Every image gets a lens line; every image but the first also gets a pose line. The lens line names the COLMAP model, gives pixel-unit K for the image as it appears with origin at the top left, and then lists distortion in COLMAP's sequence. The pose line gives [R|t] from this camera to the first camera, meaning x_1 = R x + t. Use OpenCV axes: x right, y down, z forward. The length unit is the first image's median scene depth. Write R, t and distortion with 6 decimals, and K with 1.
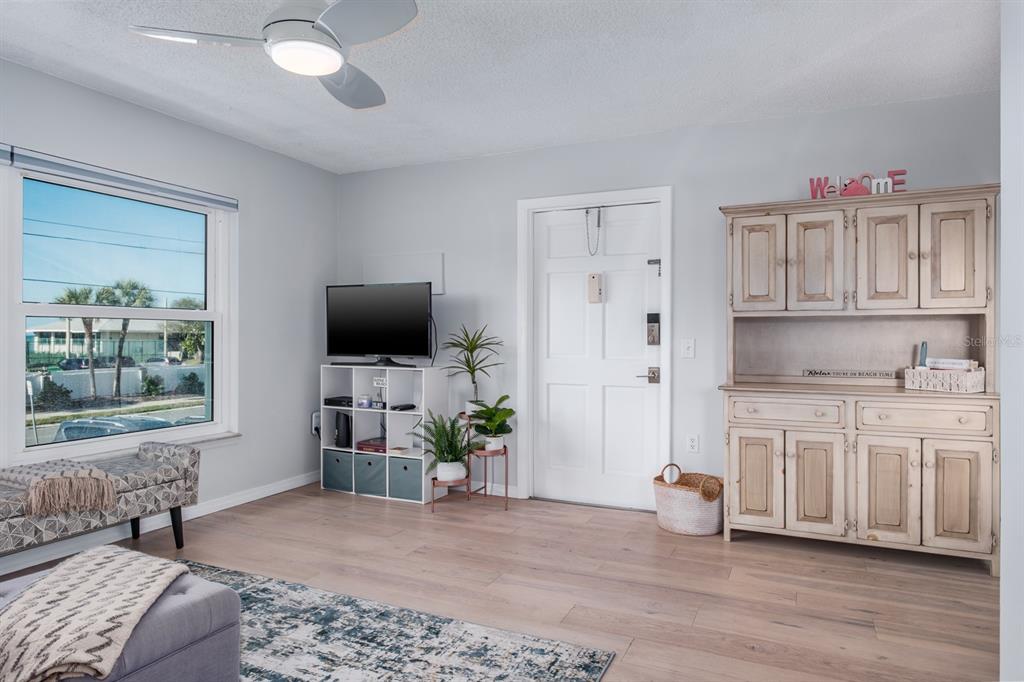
lens RADIAL K [[649.4, 0, 511.5], [0, 649.4, 337.8], [0, 0, 1]] dist [-0.006453, 0.006153]
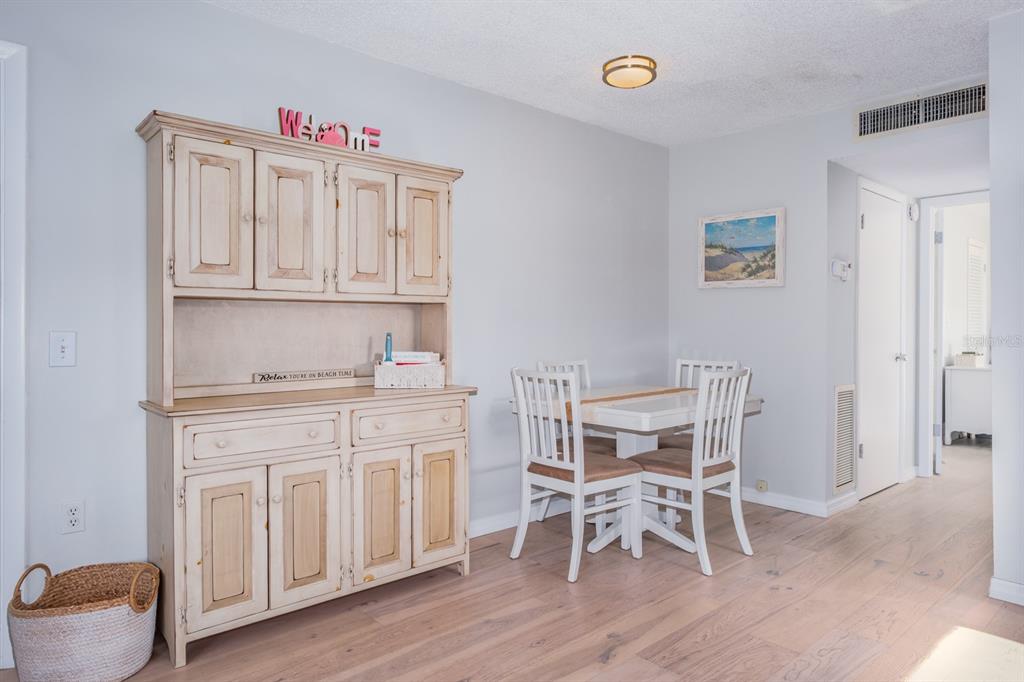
lens RADIAL K [[649.4, 0, 503.6], [0, 649.4, 328.6], [0, 0, 1]] dist [-0.006453, 0.006153]
pose [[0.395108, -0.004356, 0.918625, -0.105115], [0.003122, 0.999989, 0.003400, -0.002404], [-0.918630, 0.001524, 0.395117, 0.497598]]
